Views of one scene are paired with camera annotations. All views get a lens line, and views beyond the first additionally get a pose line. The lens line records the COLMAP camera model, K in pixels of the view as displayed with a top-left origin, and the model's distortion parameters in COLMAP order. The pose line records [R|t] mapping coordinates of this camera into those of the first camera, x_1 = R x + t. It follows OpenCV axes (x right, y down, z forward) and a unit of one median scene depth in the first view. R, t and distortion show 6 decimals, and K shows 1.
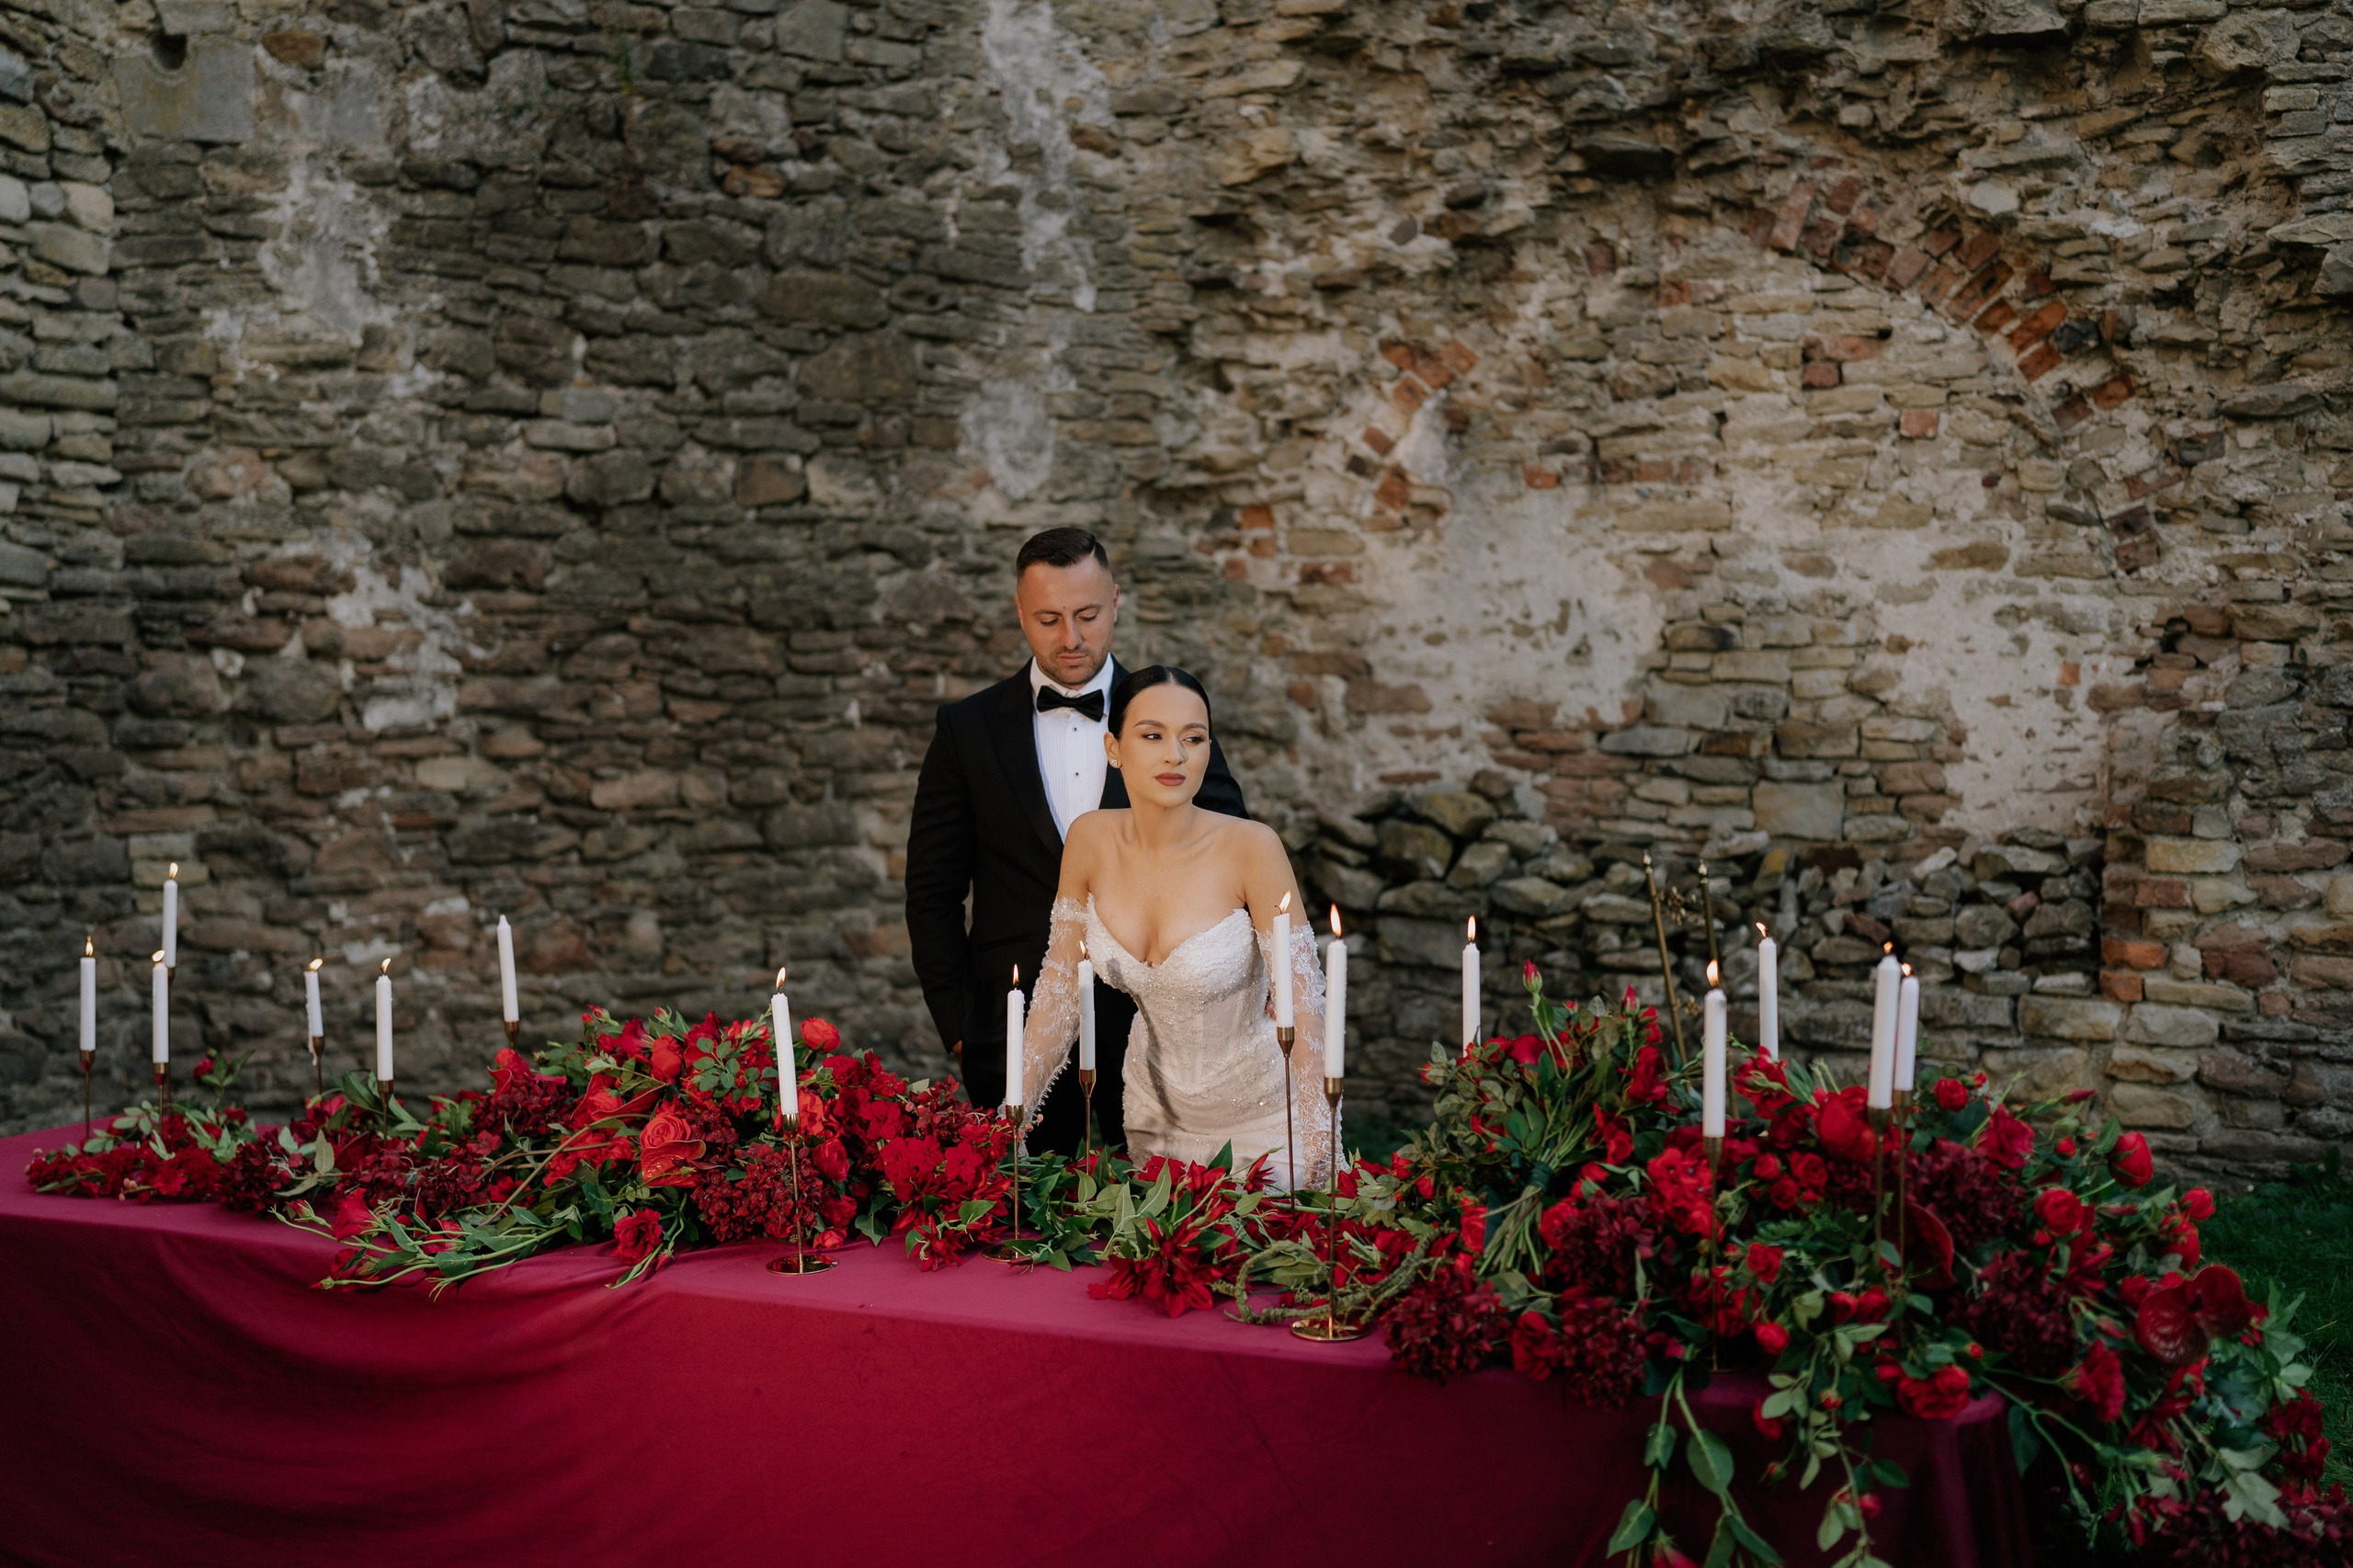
lens RADIAL K [[2264.5, 0, 1182.9], [0, 2264.5, 783.7], [0, 0, 1]] dist [0.002753, 0.000000]
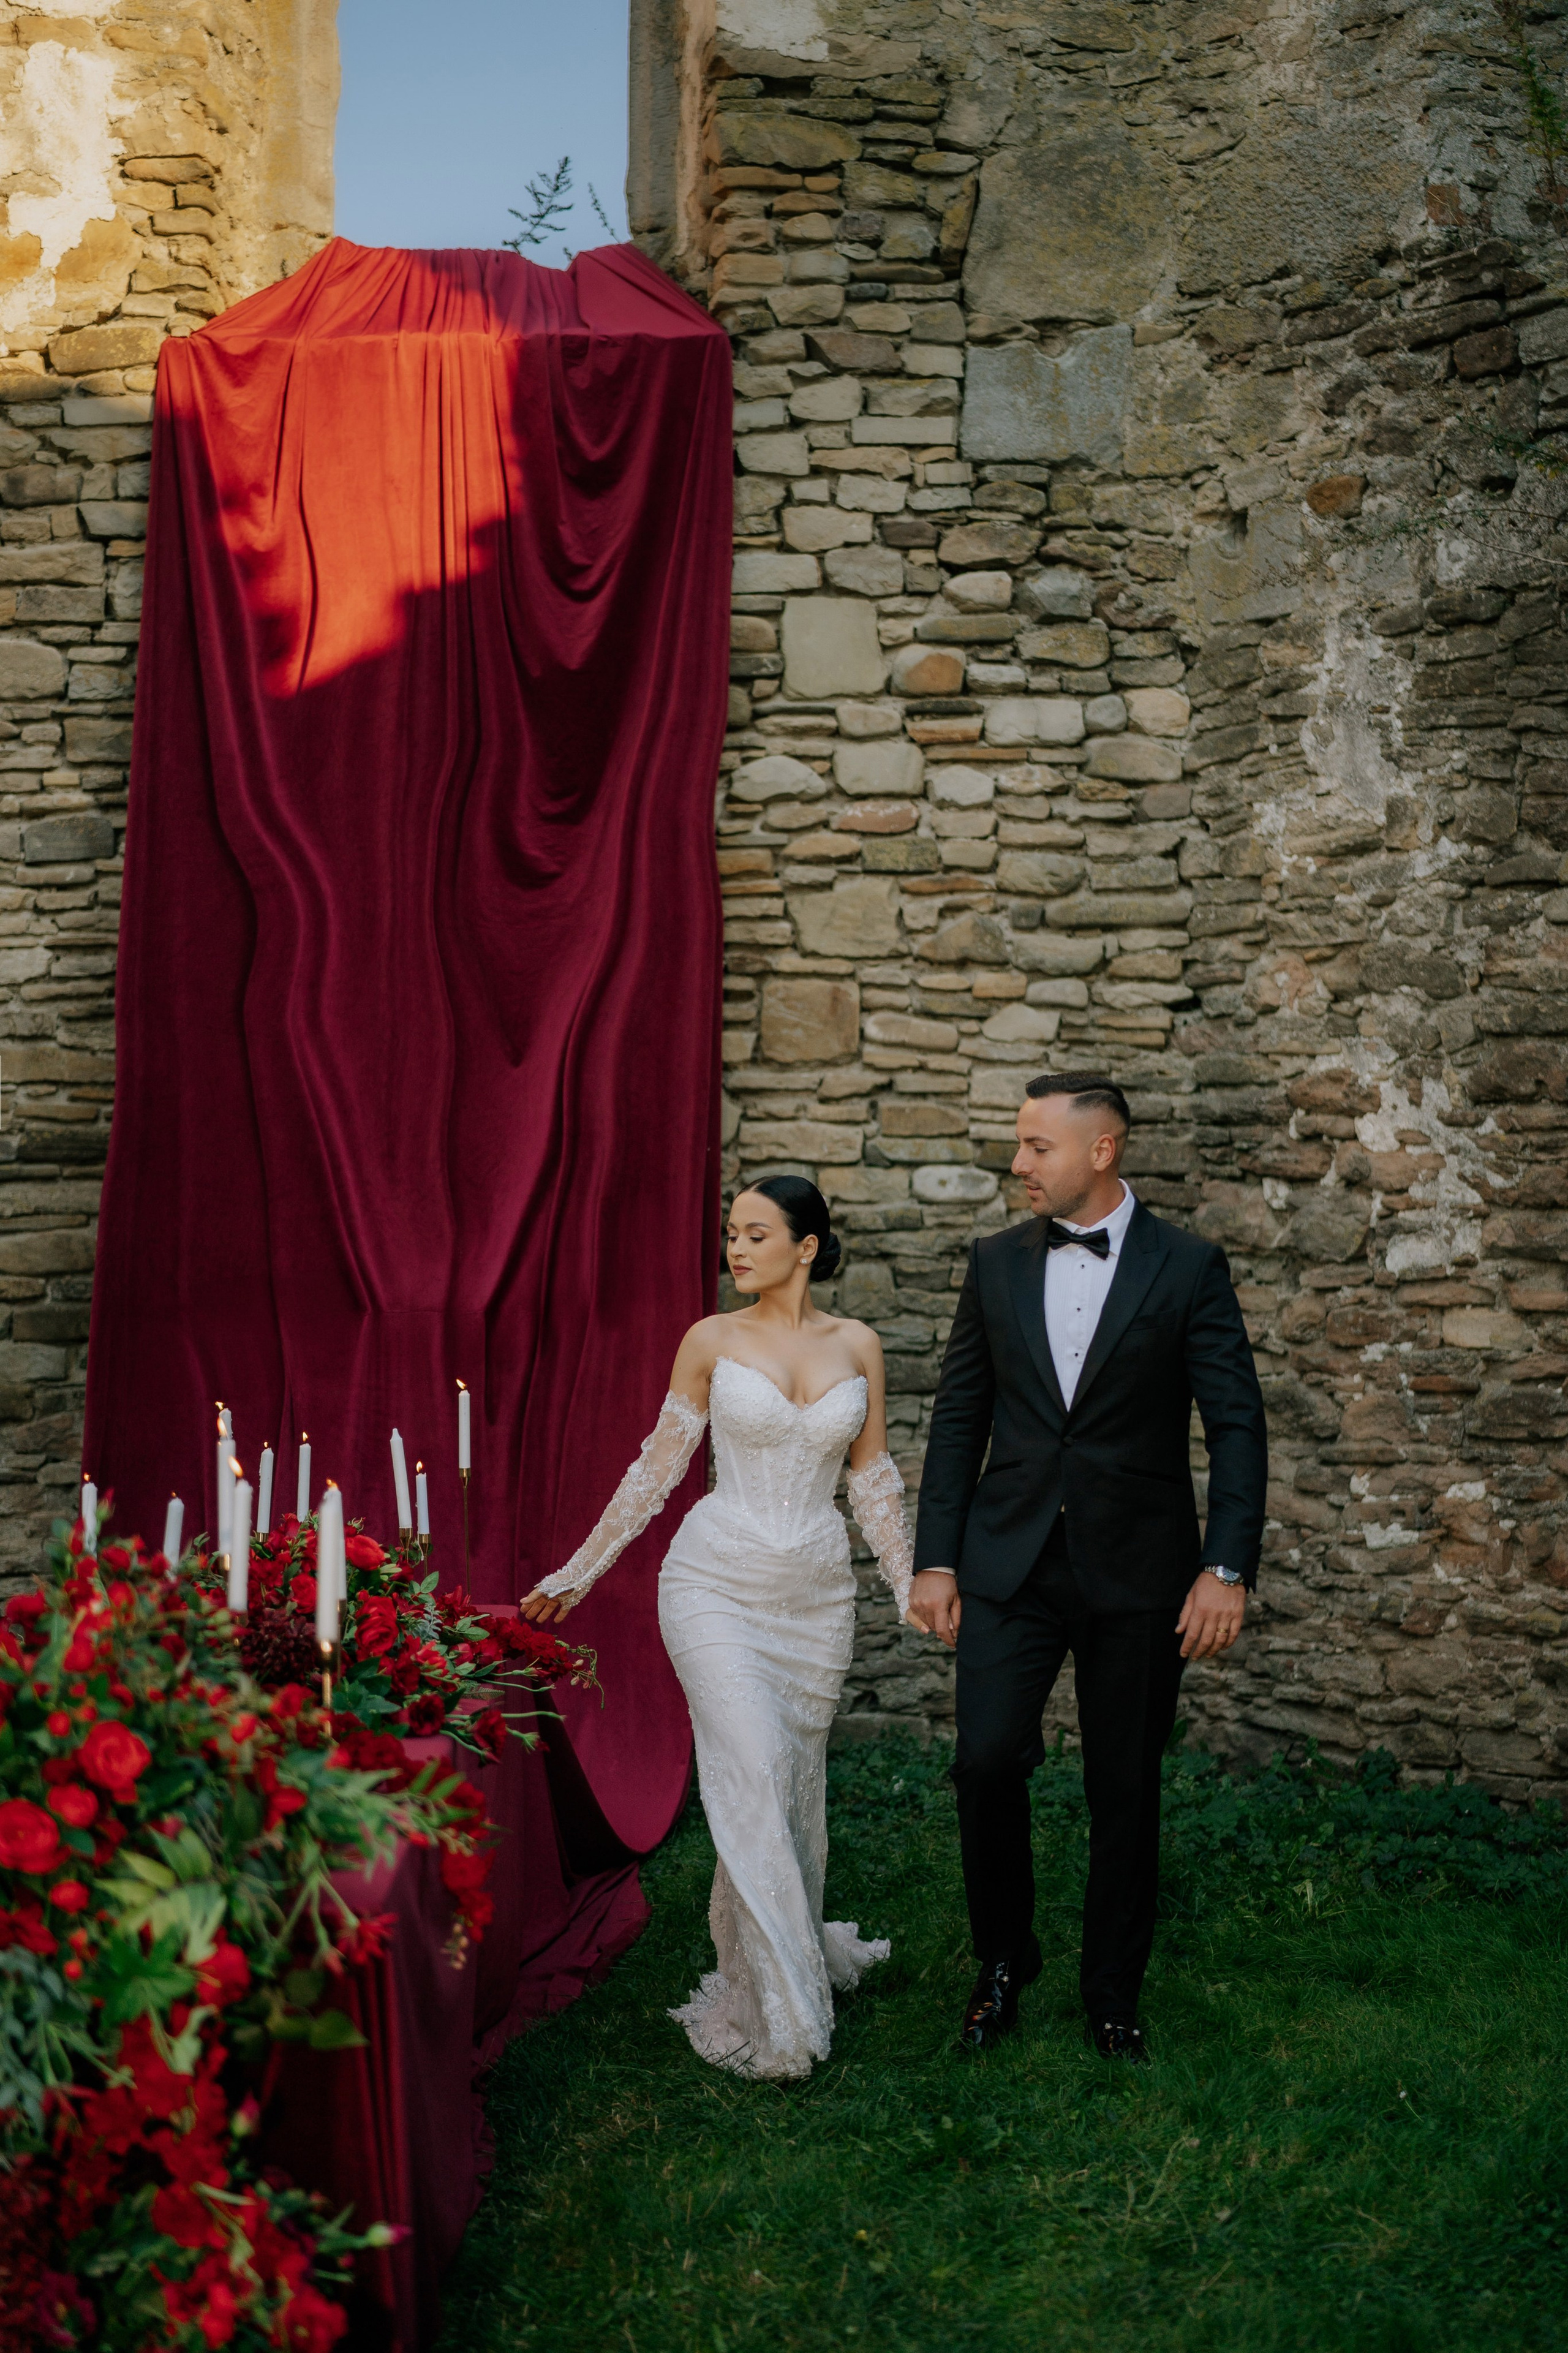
lens RADIAL K [[3343.4, 0, 801.3], [0, 3343.4, 1160.9], [0, 0, 1]] dist [0.001884, 0.000000]
pose [[0.451632, -0.012426, -0.892118, 0.650949], [-0.046213, 0.998235, -0.037300, -0.008509], [0.891007, 0.058073, 0.450260, 0.237740]]
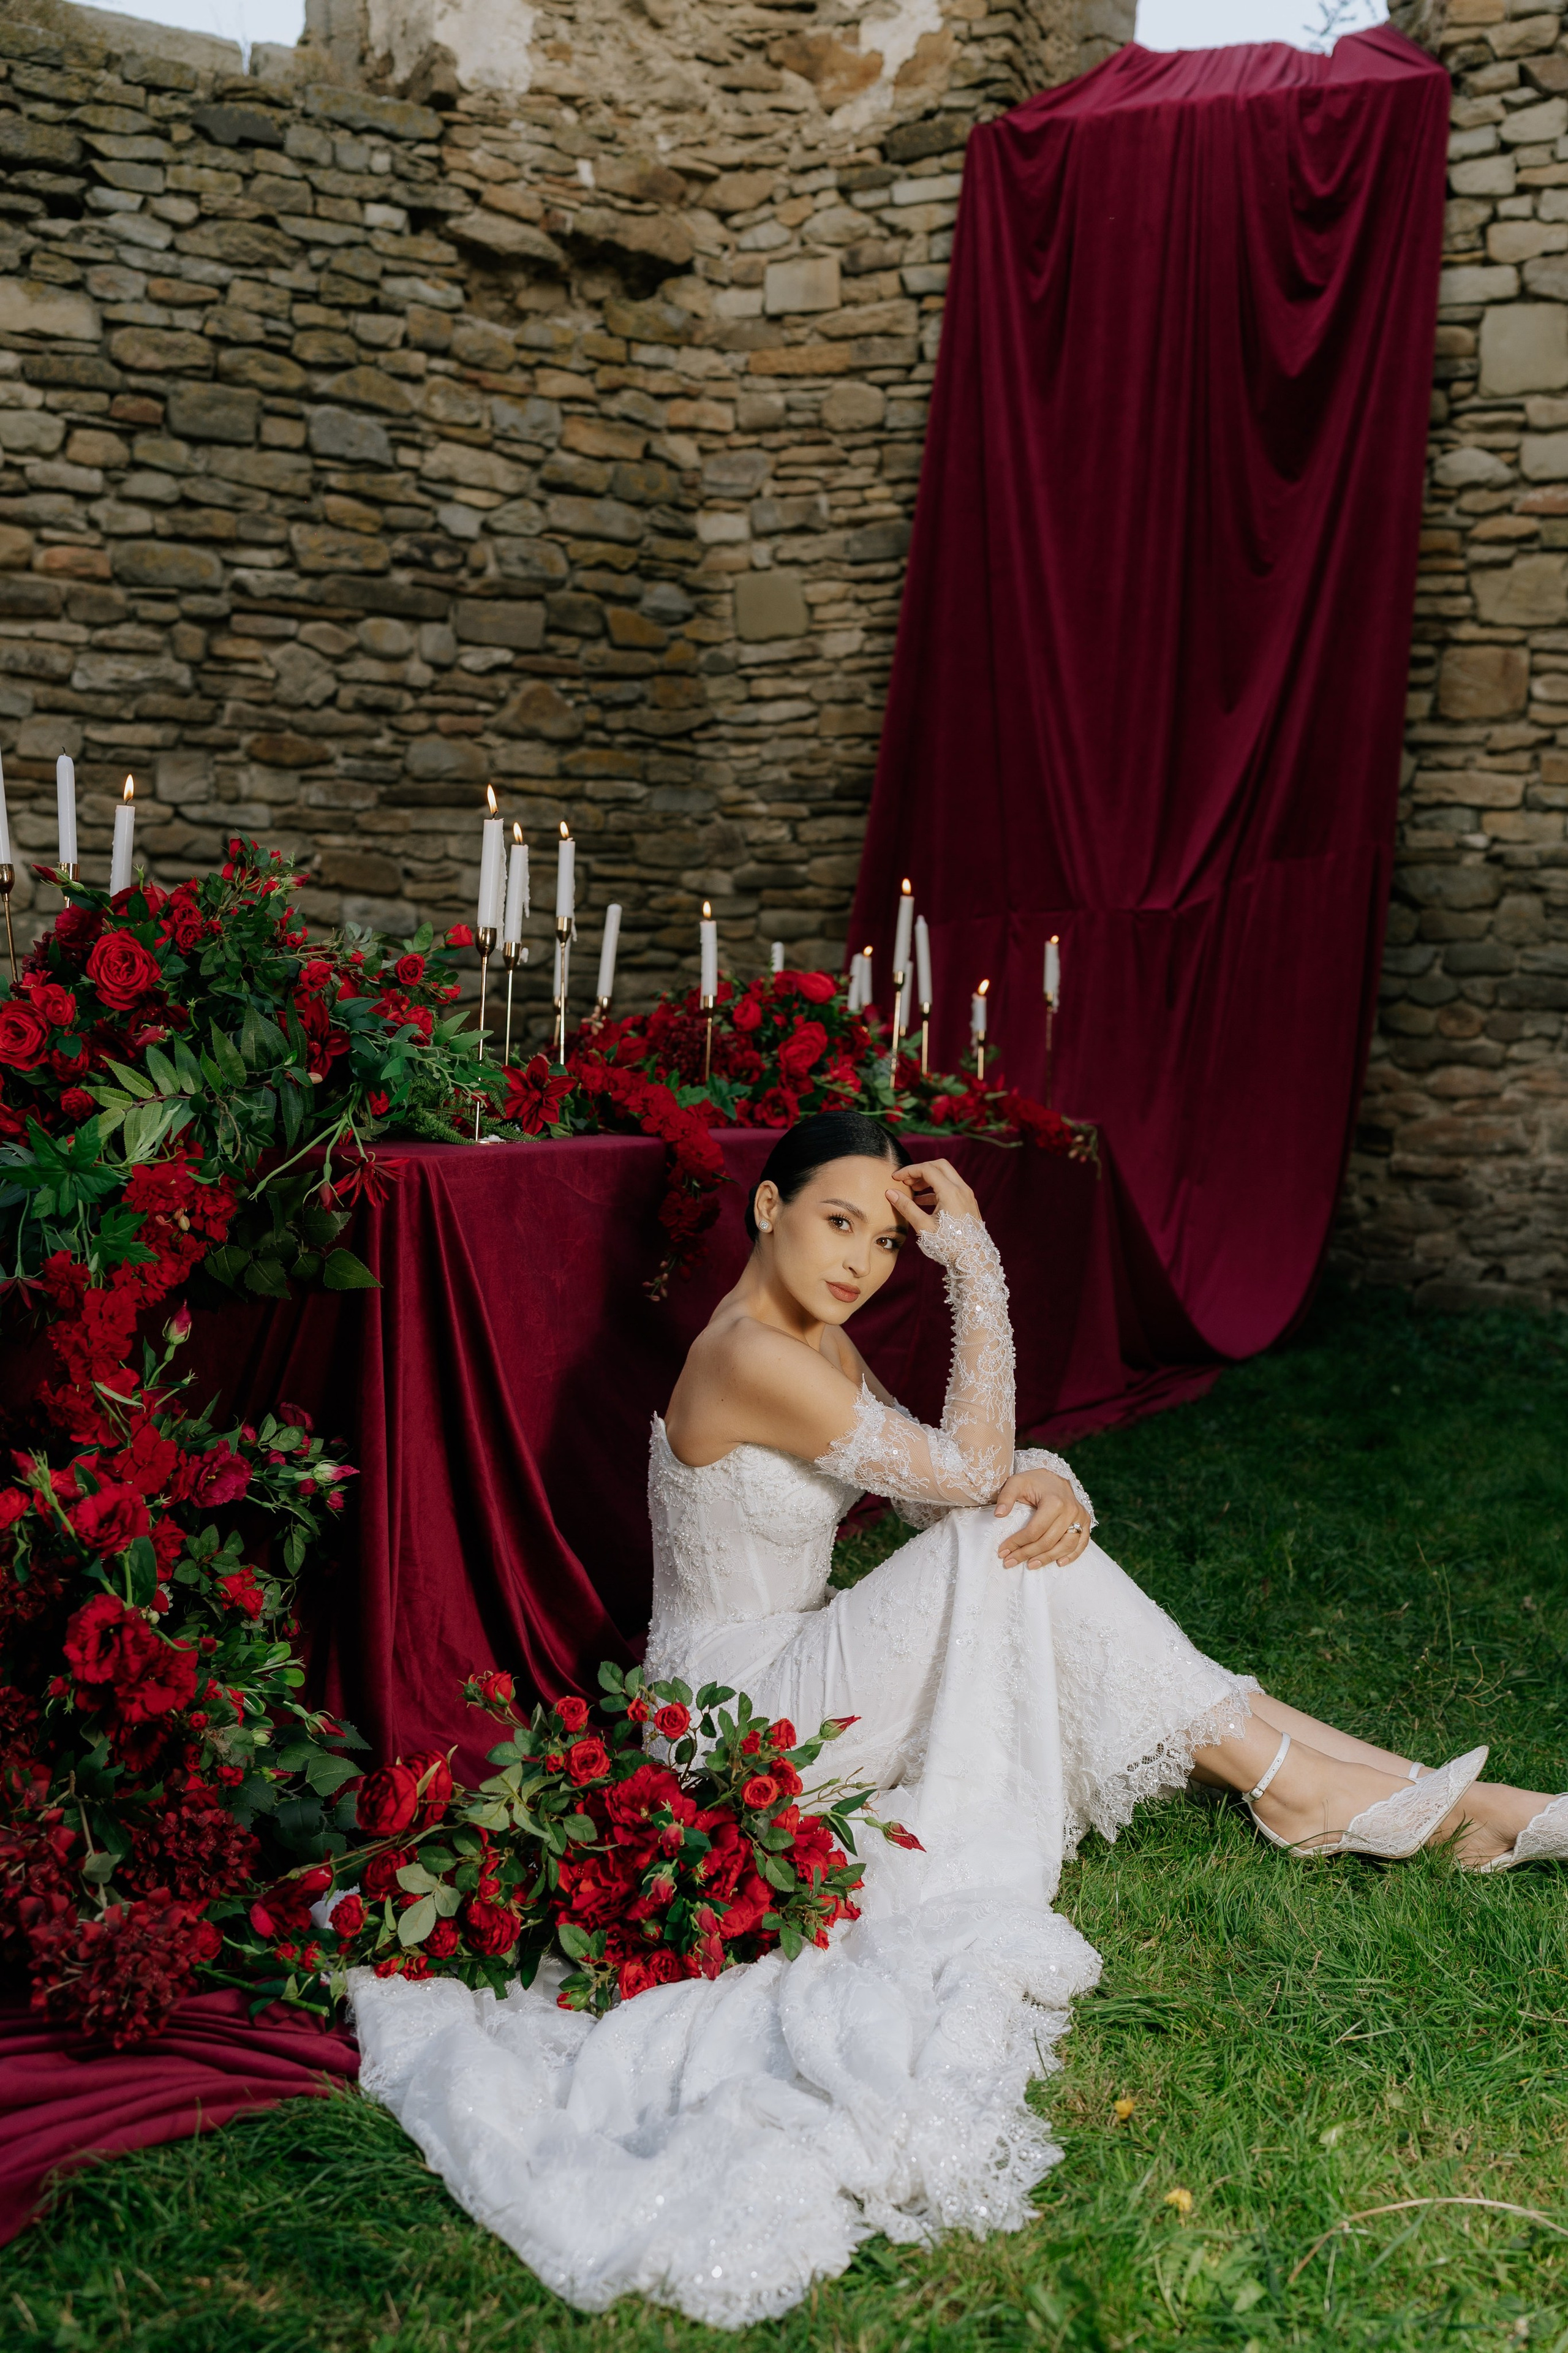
lens RADIAL K [[2264.3, 0, 790.5], [0, 2264.3, 1177.0], [0, 0, 1]] dist [0.002753, 0.000000]
pose [[0.077664, 0.080366, -0.993735, 0.495590], [-0.095524, 0.992760, 0.072821, 0.064312], [0.992393, 0.089270, 0.084778, 0.449542]]
